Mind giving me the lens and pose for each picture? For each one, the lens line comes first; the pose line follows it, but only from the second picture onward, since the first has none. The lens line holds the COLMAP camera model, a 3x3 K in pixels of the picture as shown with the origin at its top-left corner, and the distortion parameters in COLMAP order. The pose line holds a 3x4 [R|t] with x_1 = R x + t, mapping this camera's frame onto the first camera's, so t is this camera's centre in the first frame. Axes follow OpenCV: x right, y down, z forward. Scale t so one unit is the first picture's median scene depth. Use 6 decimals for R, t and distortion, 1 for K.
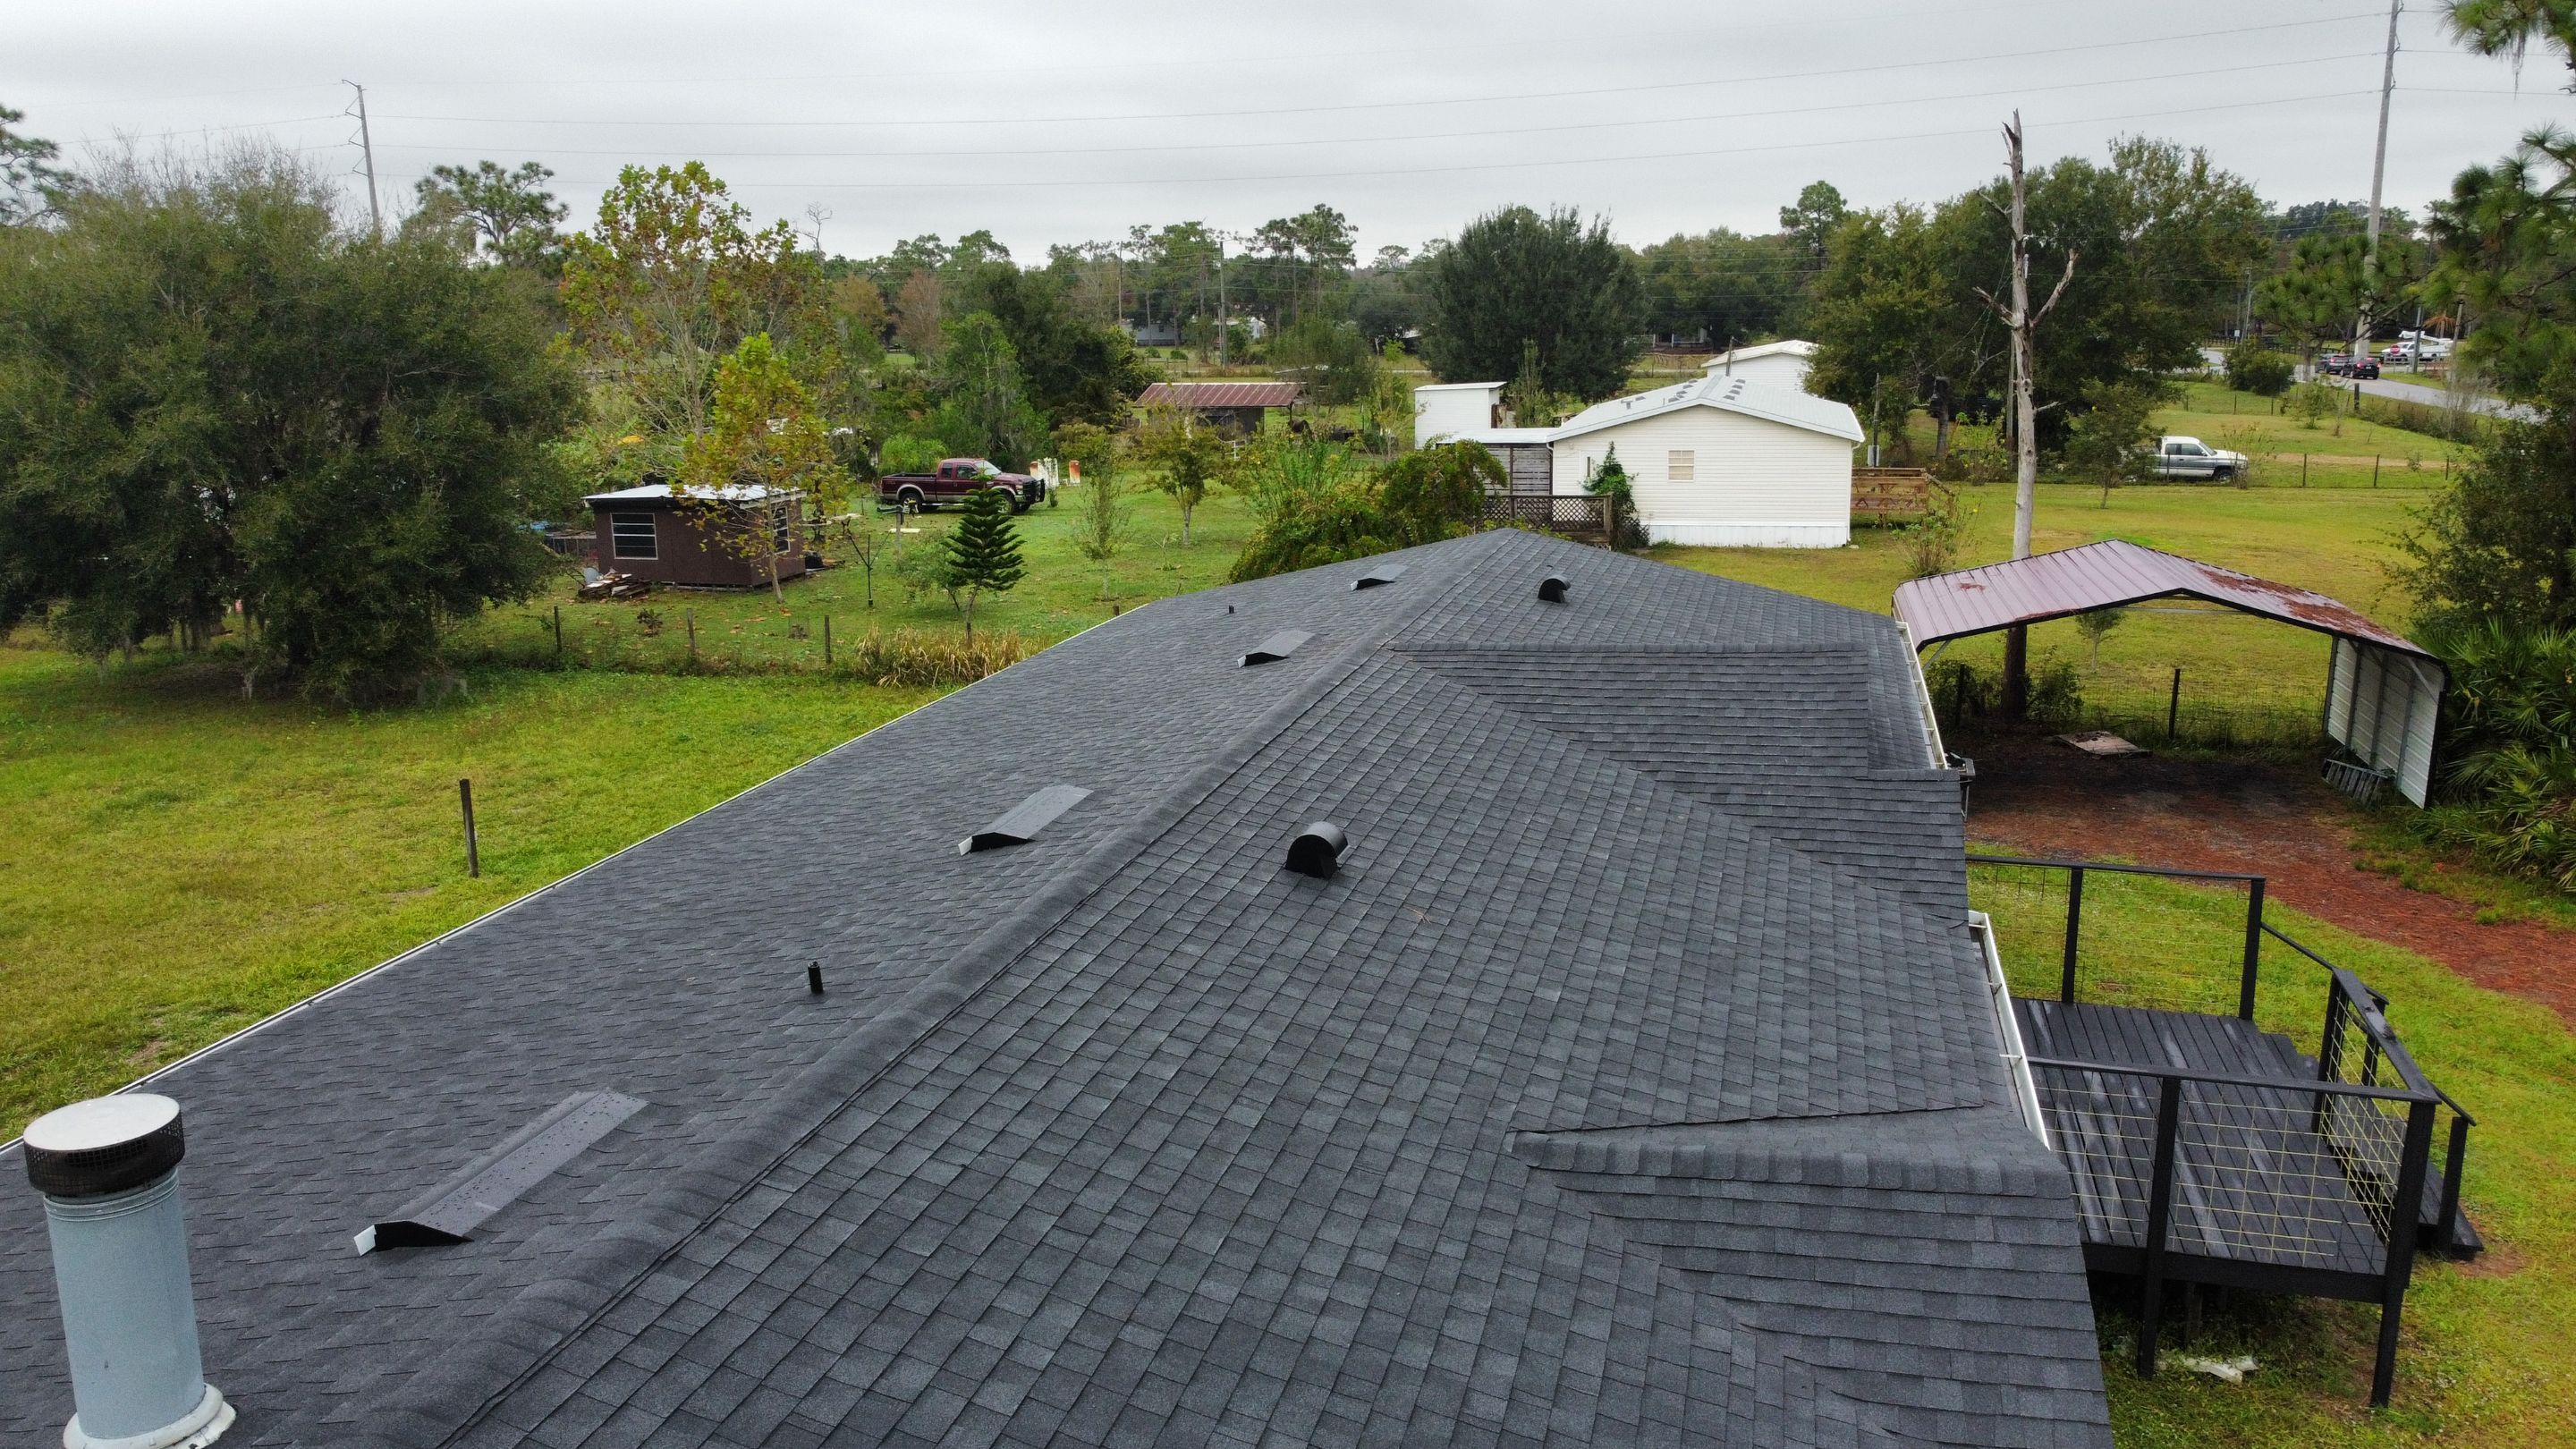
lens RADIAL K [[1954.0, 0, 1281.8], [0, 1954.0, 716.0], [0, 0, 1]] dist [0.006968, -0.009323]
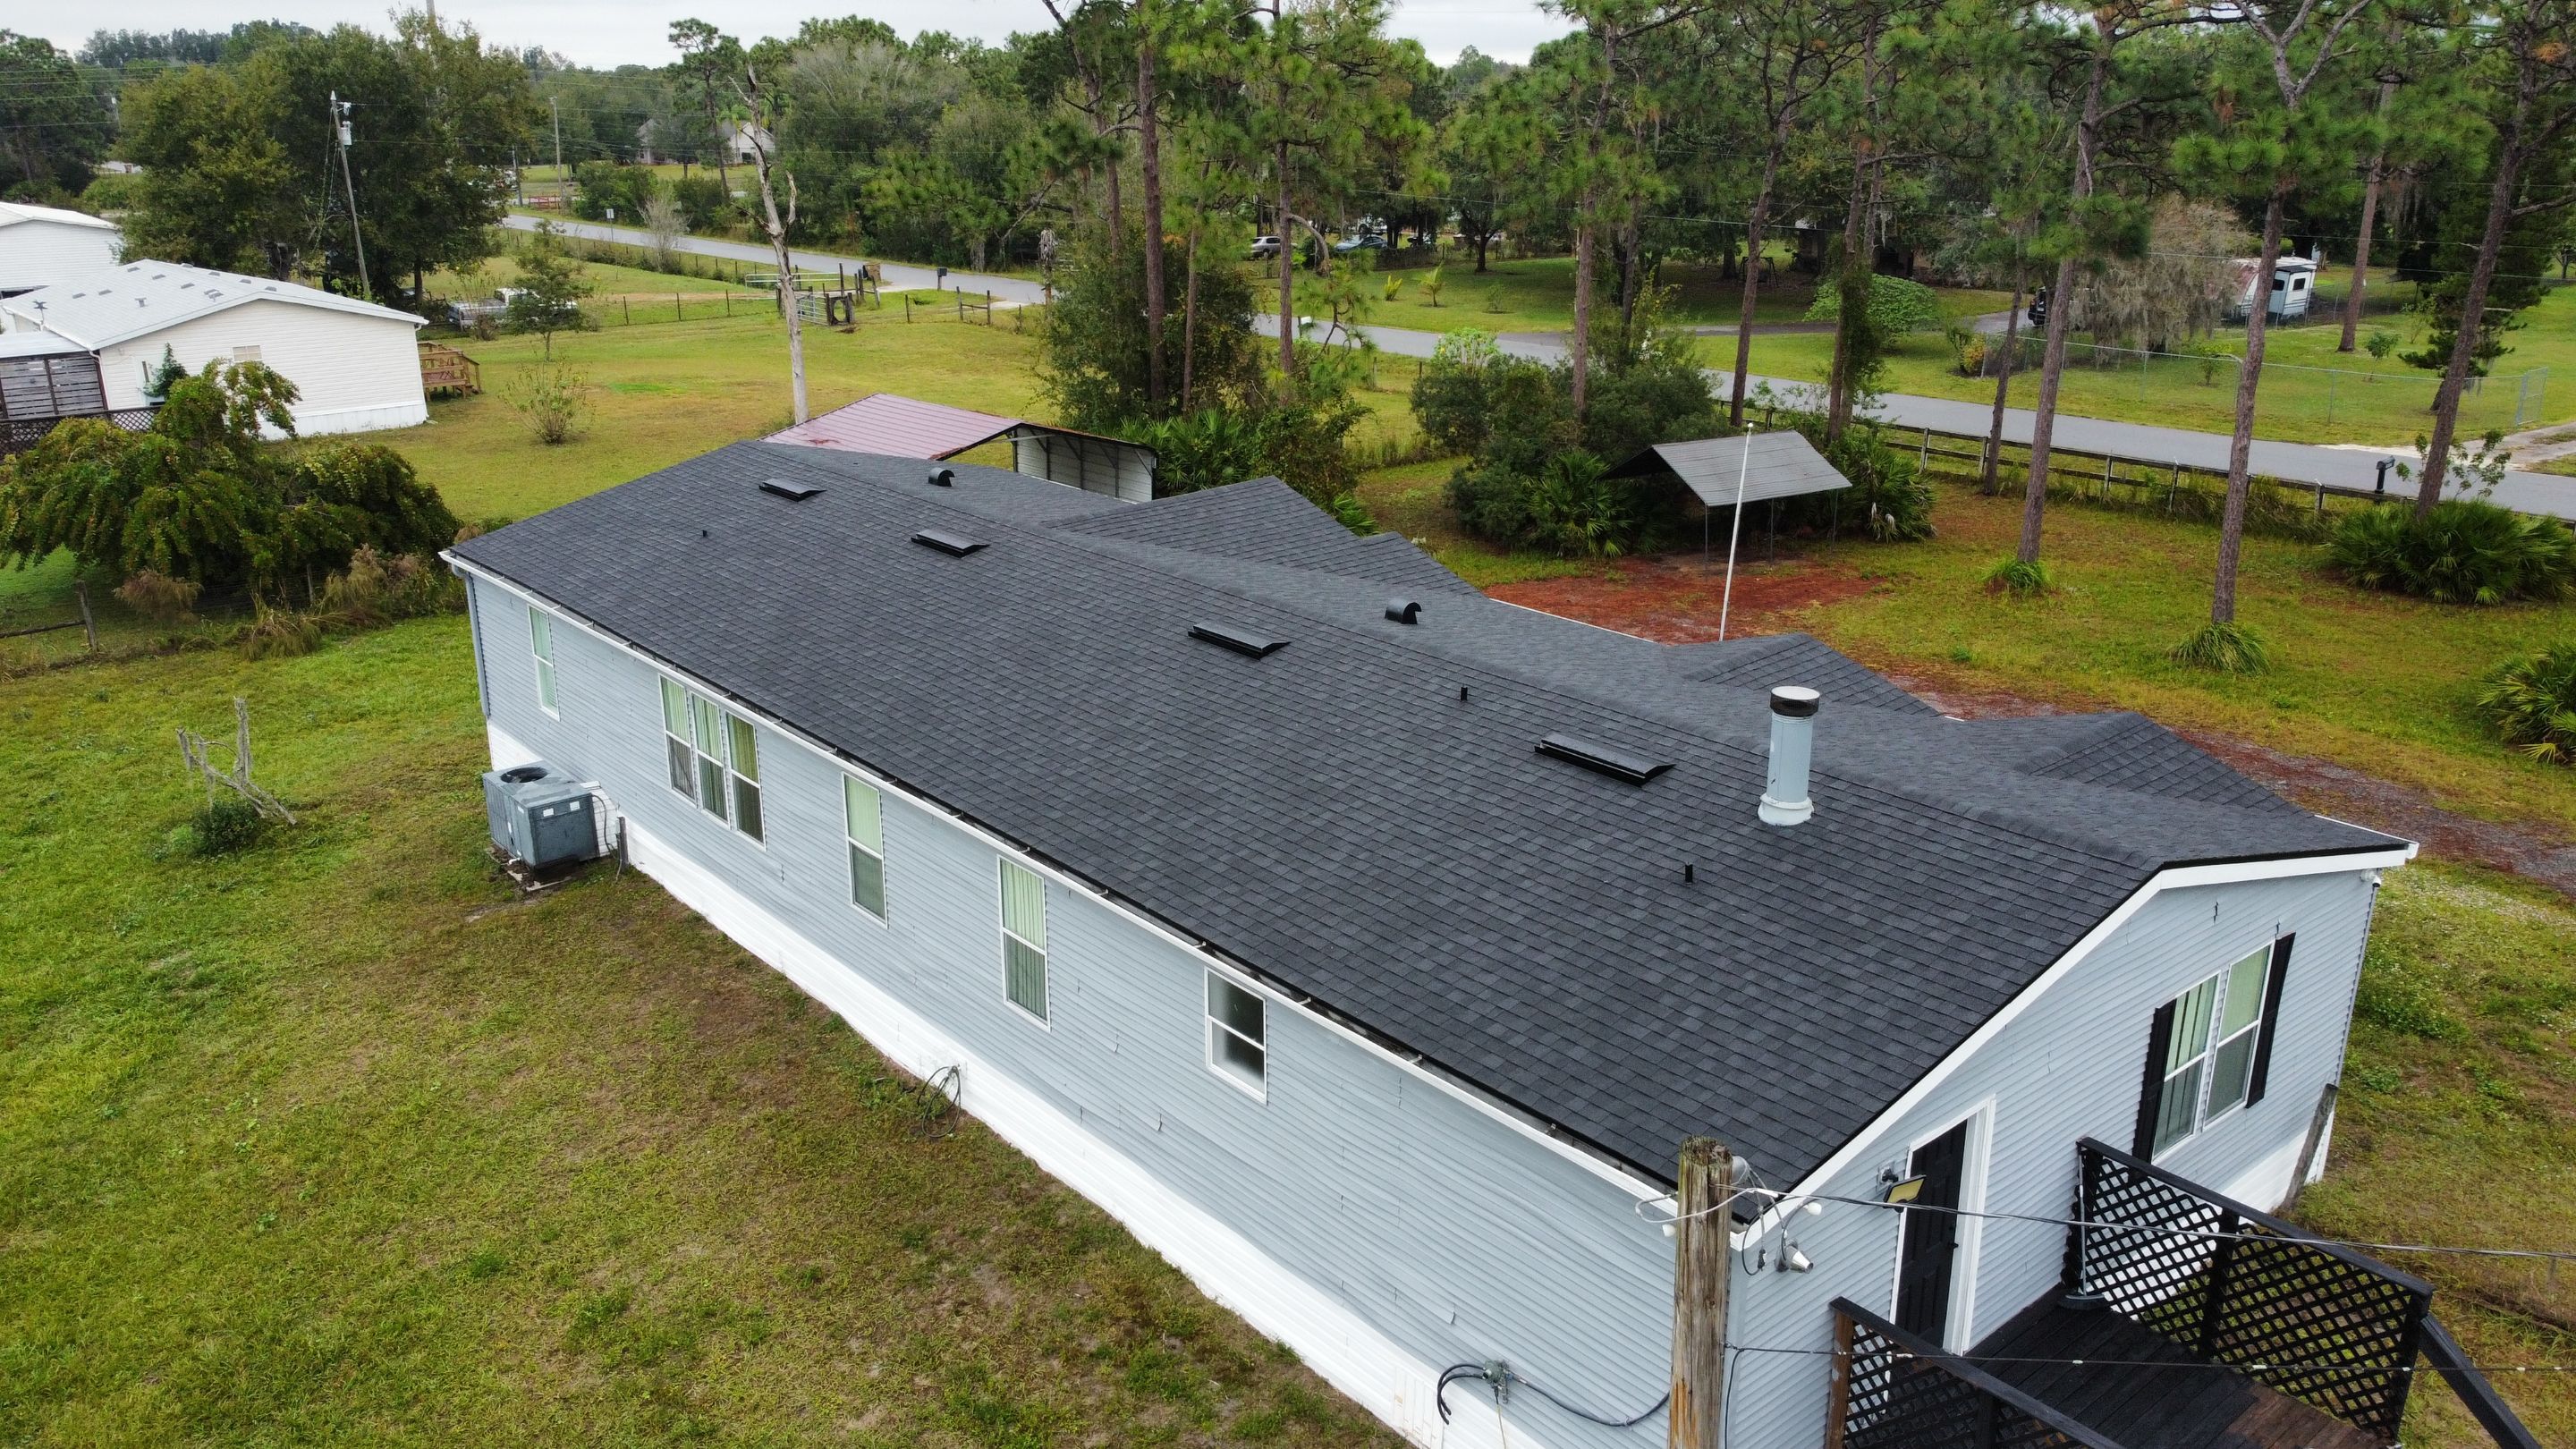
lens RADIAL K [[1954.0, 0, 1280.7], [0, 1954.0, 728.8], [0, 0, 1]] dist [0.006968, -0.009323]
pose [[0.575711, -0.244808, 0.780145, -0.579554], [0.169196, 0.969144, 0.179256, -0.066062], [-0.799956, 0.028798, 0.599367, -0.027923]]
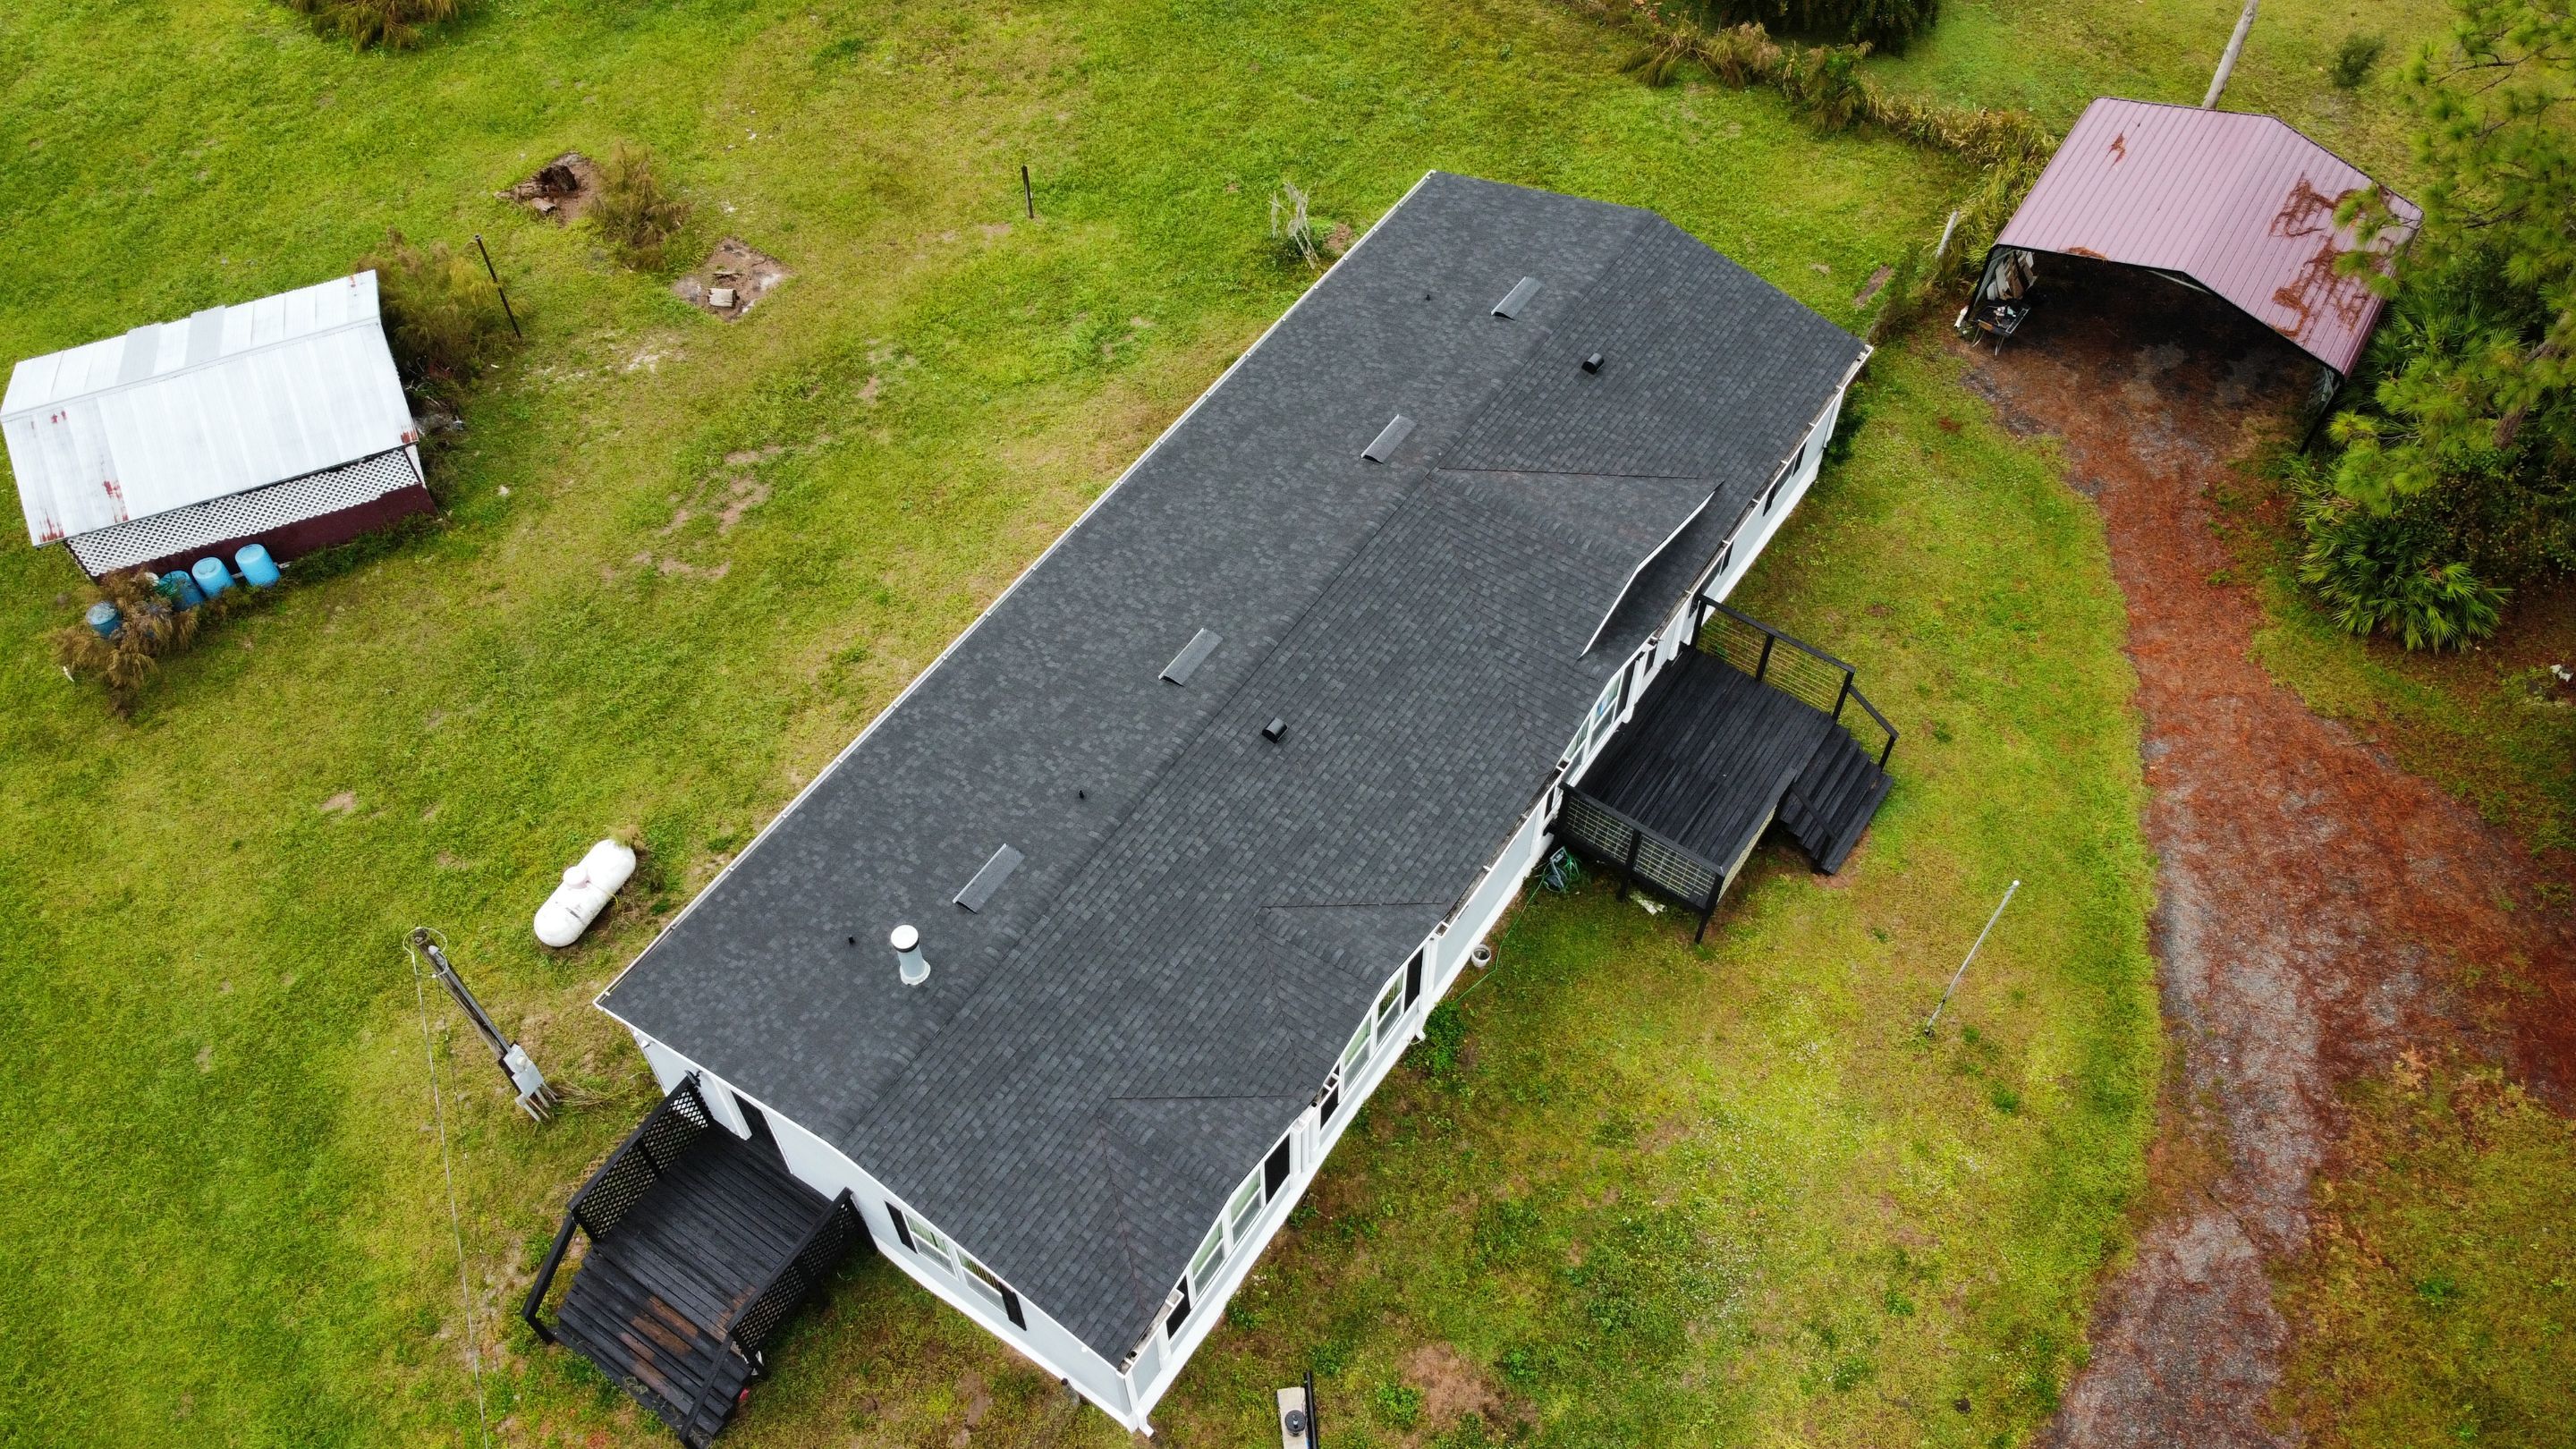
lens RADIAL K [[1954.0, 0, 1287.4], [0, 1954.0, 726.0], [0, 0, 1]] dist [0.006968, -0.009323]
pose [[0.943688, 0.268880, -0.192762, 0.202535], [-0.077153, 0.745440, 0.662093, -0.630814], [0.321716, -0.609937, 0.724207, -0.350420]]
